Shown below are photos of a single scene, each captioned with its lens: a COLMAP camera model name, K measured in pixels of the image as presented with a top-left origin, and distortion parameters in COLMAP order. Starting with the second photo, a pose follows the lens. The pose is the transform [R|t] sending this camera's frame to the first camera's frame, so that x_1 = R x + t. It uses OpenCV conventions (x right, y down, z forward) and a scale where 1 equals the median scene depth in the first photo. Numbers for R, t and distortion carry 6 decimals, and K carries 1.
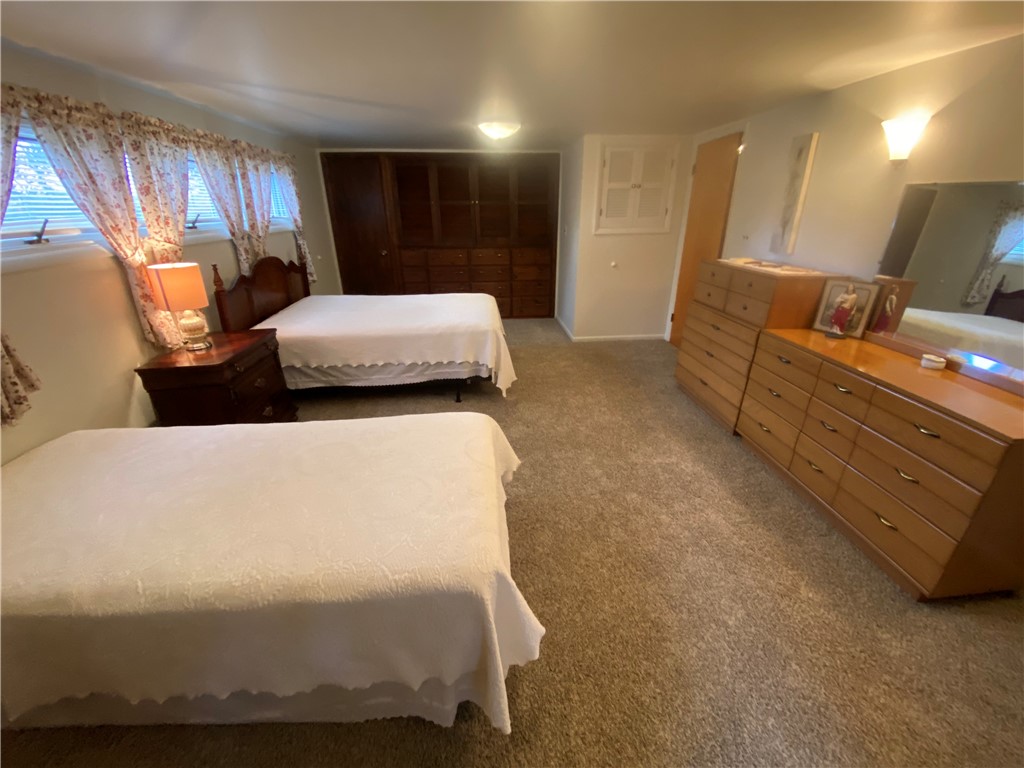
lens RADIAL K [[414.3, 0, 513.3], [0, 414.3, 385.3], [0, 0, 1]] dist [0.025473, -0.022720]
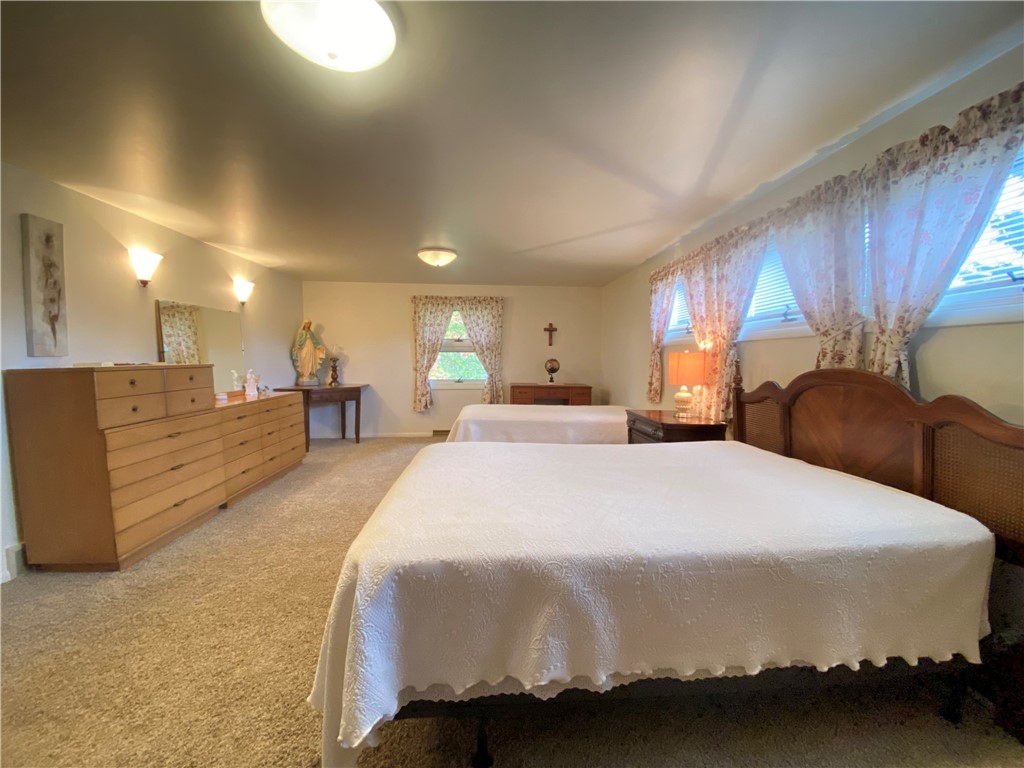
lens RADIAL K [[414.3, 0, 513.3], [0, 414.3, 385.3], [0, 0, 1]] dist [0.025473, -0.022720]
pose [[-0.999069, 0.027875, -0.032912, -0.209870], [0.009733, 0.889115, 0.457580, -0.726051], [0.042018, 0.456833, -0.888559, 2.073479]]
